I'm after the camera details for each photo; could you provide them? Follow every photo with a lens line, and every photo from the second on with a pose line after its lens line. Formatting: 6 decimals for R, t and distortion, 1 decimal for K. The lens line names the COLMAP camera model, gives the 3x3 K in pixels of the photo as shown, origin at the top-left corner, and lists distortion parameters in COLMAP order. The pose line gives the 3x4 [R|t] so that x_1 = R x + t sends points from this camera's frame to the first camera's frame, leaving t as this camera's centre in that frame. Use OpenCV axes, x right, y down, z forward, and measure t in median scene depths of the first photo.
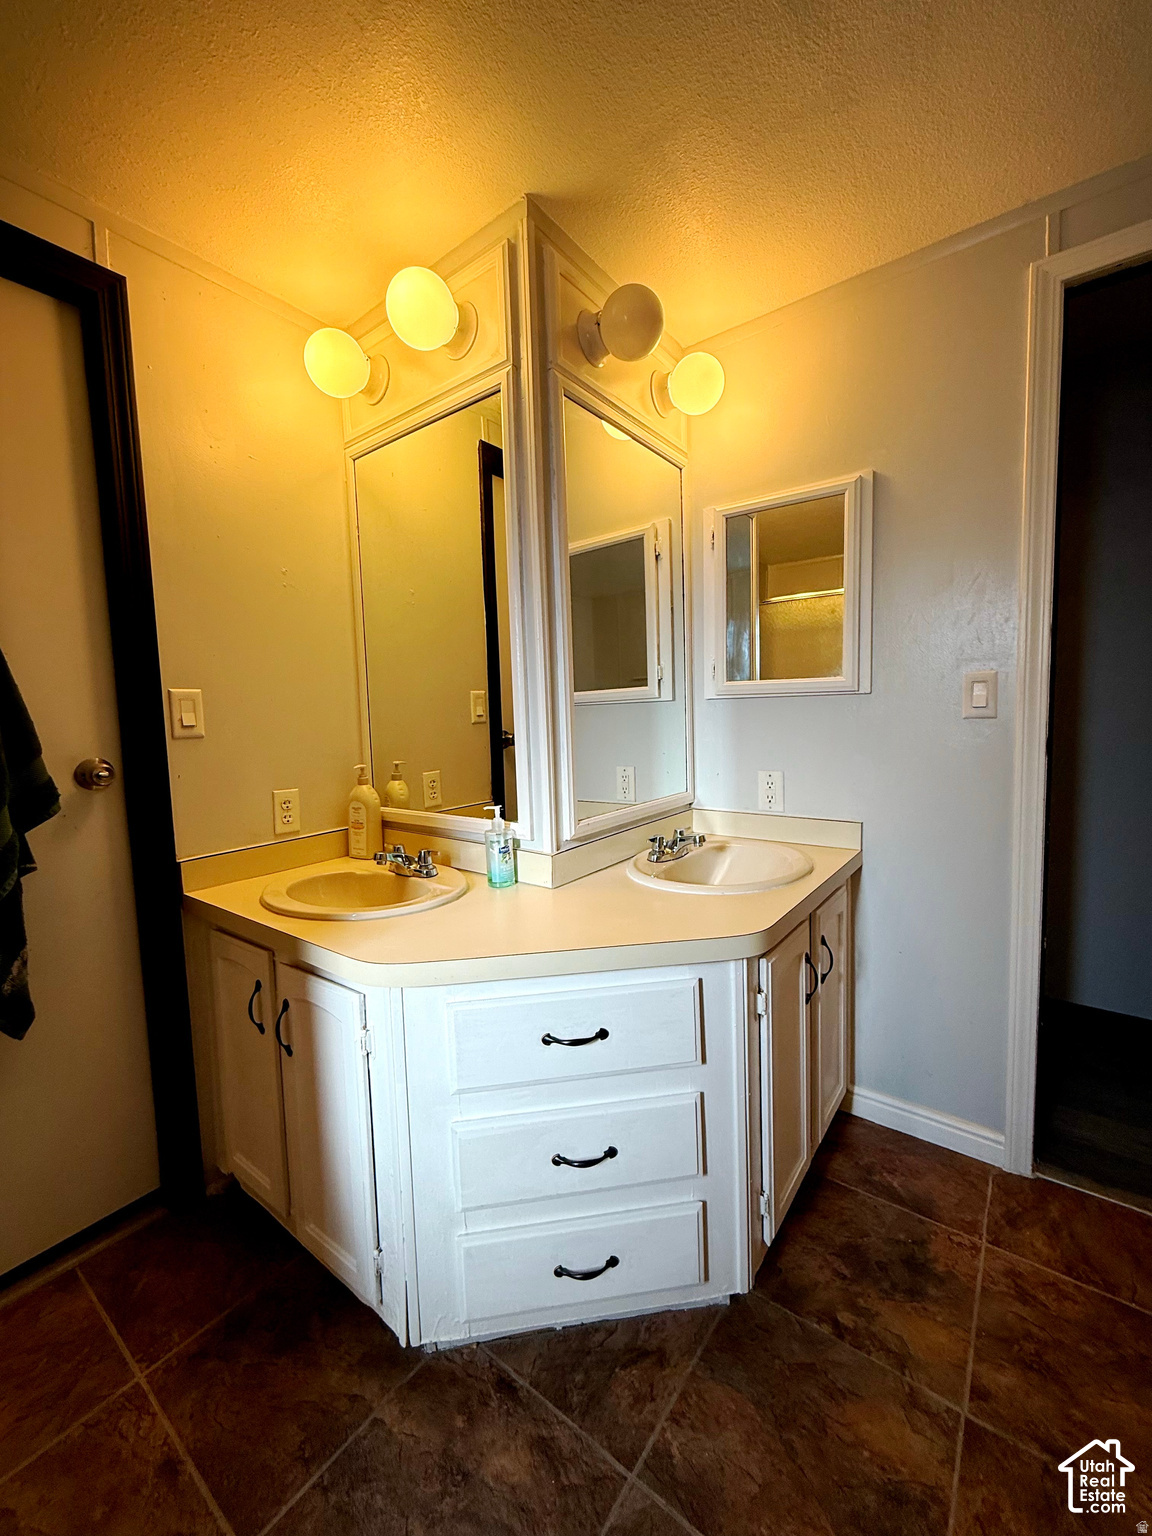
lens RADIAL K [[610.5, 0, 579.7], [0, 610.5, 763.7], [0, 0, 1]] dist [-0.001440, 0.000123]
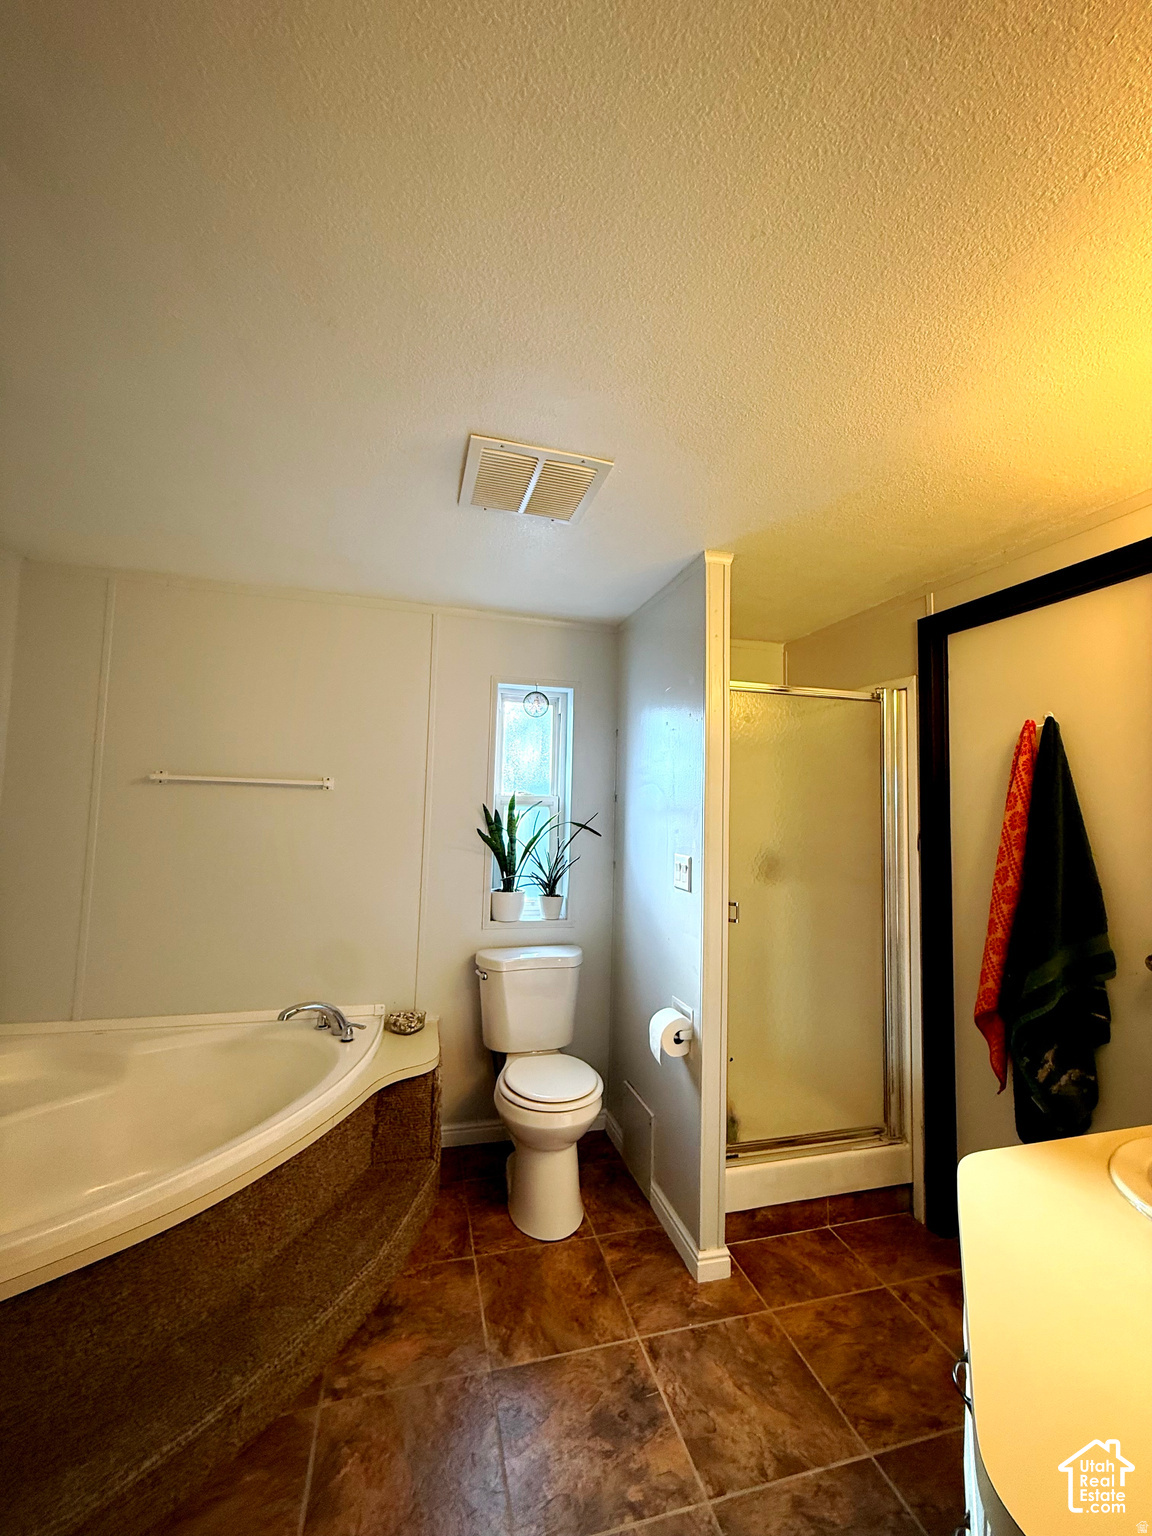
lens RADIAL K [[610.5, 0, 574.4], [0, 610.5, 767.7], [0, 0, 1]] dist [-0.001440, 0.000123]
pose [[-0.614470, -0.031787, -0.788300, 1.057322], [-0.067632, 0.997632, 0.012490, -0.381825], [0.786036, 0.060989, -0.615165, 1.099341]]
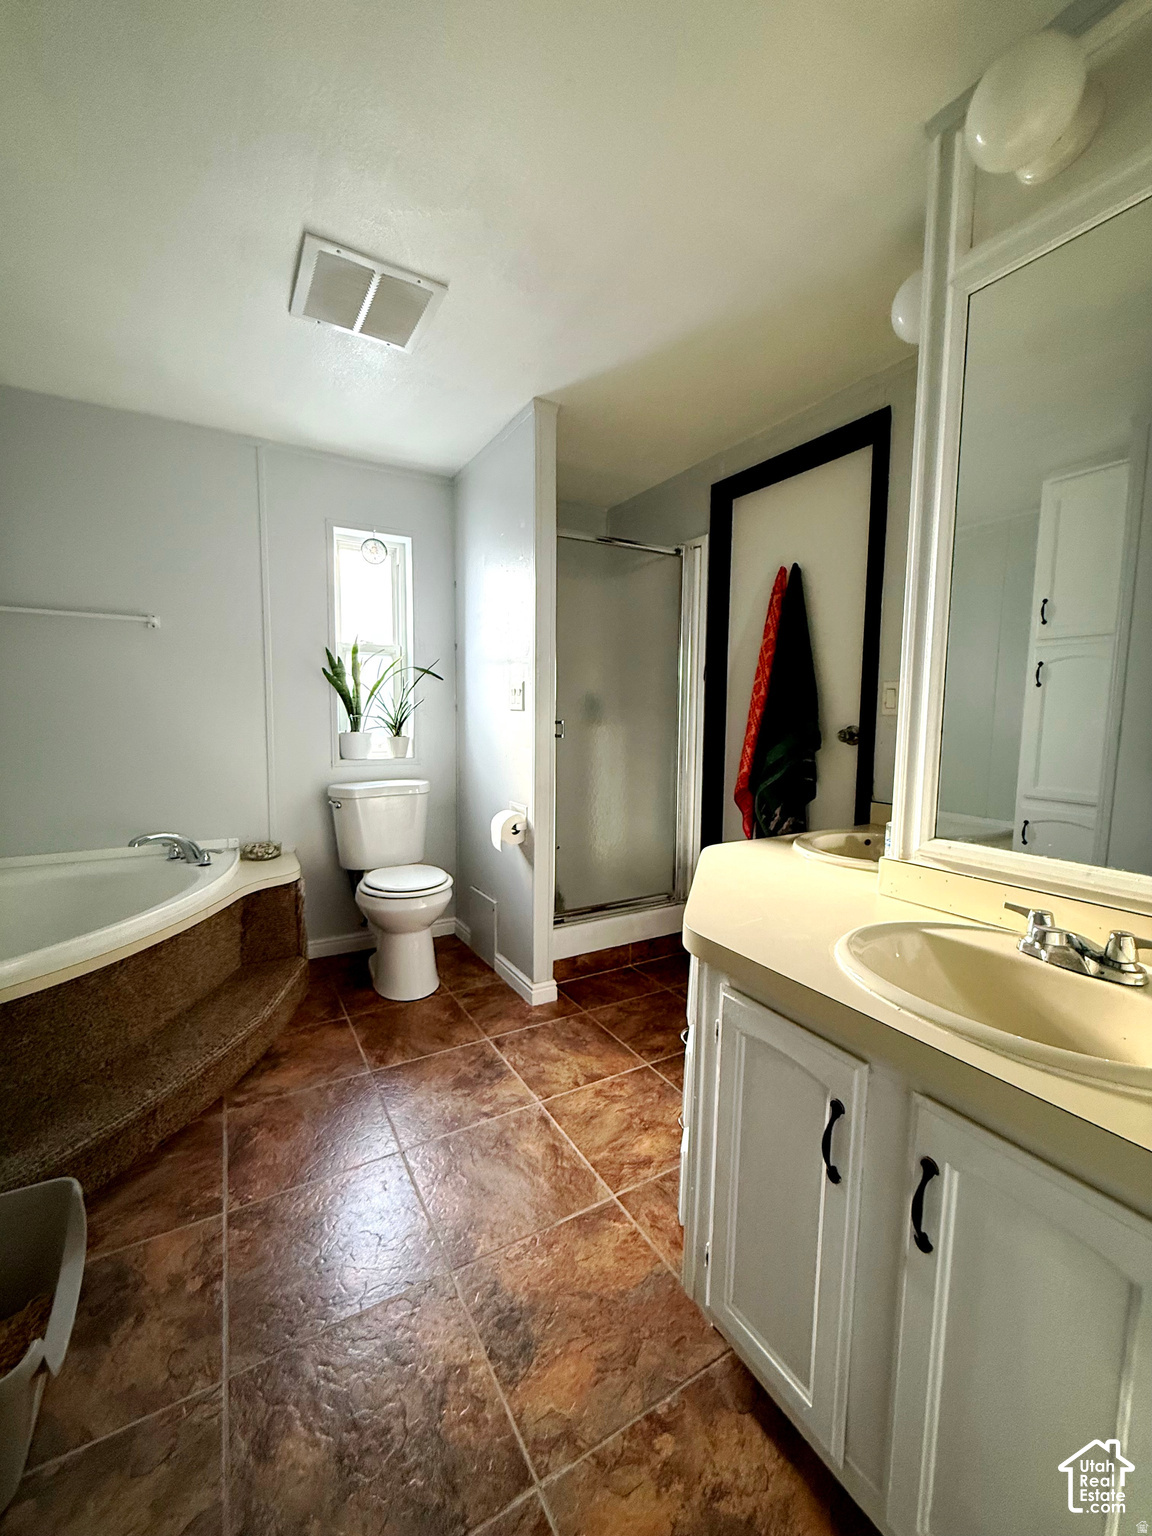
lens RADIAL K [[610.5, 0, 572.7], [0, 610.5, 766.2], [0, 0, 1]] dist [-0.001440, 0.000123]
pose [[-0.389688, 0.113838, -0.913884, 1.342960], [-0.070281, 0.985761, 0.152759, -0.127513], [0.918261, 0.123757, -0.376138, 1.282808]]
